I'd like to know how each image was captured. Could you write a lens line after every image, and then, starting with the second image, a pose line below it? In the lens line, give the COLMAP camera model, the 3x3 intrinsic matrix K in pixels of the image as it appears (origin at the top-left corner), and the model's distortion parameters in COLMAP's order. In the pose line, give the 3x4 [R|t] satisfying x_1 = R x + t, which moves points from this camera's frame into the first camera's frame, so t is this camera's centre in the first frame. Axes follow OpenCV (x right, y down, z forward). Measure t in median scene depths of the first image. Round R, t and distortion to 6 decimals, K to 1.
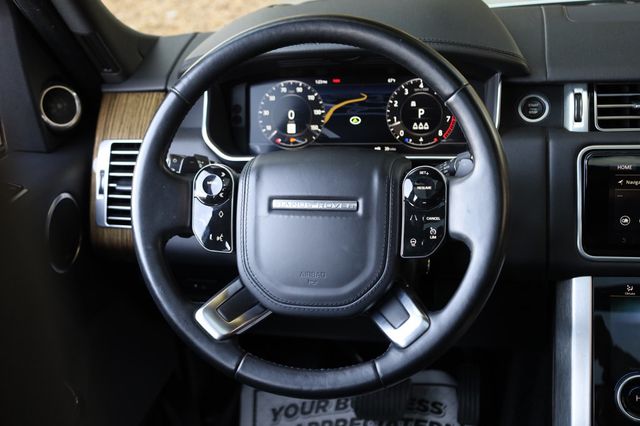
lens RADIAL K [[926.6, 0, 320.0], [0, 926.6, 213.0], [0, 0, 1]] dist [-0.011136, 0.016261]
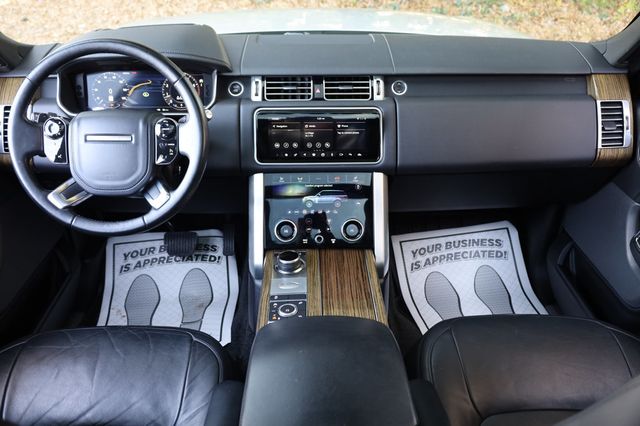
lens RADIAL K [[548.4, 0, 320.0], [0, 548.4, 213.0], [0, 0, 1]] dist [-0.005026, 0.001516]
pose [[0.976462, -0.037447, 0.212412, 0.139030], [0.013541, 0.993514, 0.112900, 0.018363], [-0.215262, -0.107366, 0.970636, -0.182336]]
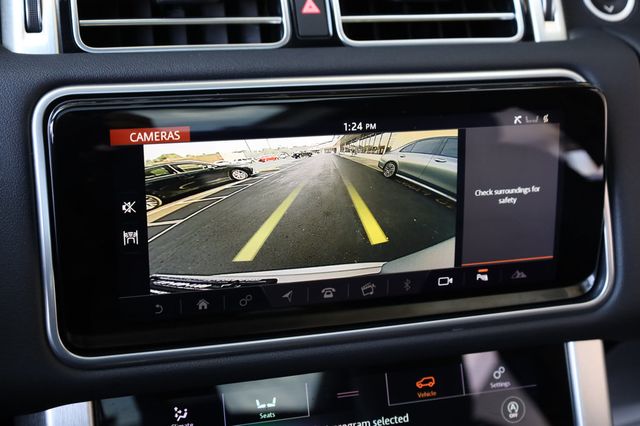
lens RADIAL K [[967.8, 0, 320.0], [0, 967.8, 213.0], [0, 0, 1]] dist [-0.007449, -0.074037]
pose [[0.888092, -0.082172, 0.452262, 0.172716], [0.065196, 0.996463, 0.053025, -0.028650], [-0.455019, -0.017605, 0.890307, 0.500407]]
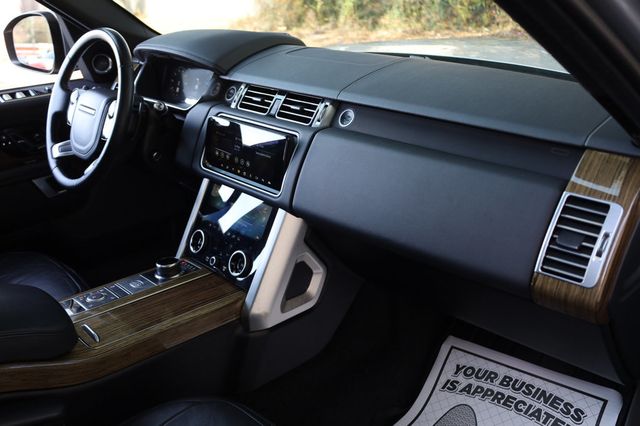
lens RADIAL K [[626.7, 0, 320.0], [0, 626.7, 213.0], [0, 0, 1]] dist [0.005557, 0.004655]
pose [[0.793363, 0.266115, -0.547502, 1.084865], [-0.246373, 0.962802, 0.110964, -0.060092], [0.556665, 0.046854, 0.829415, 0.036423]]
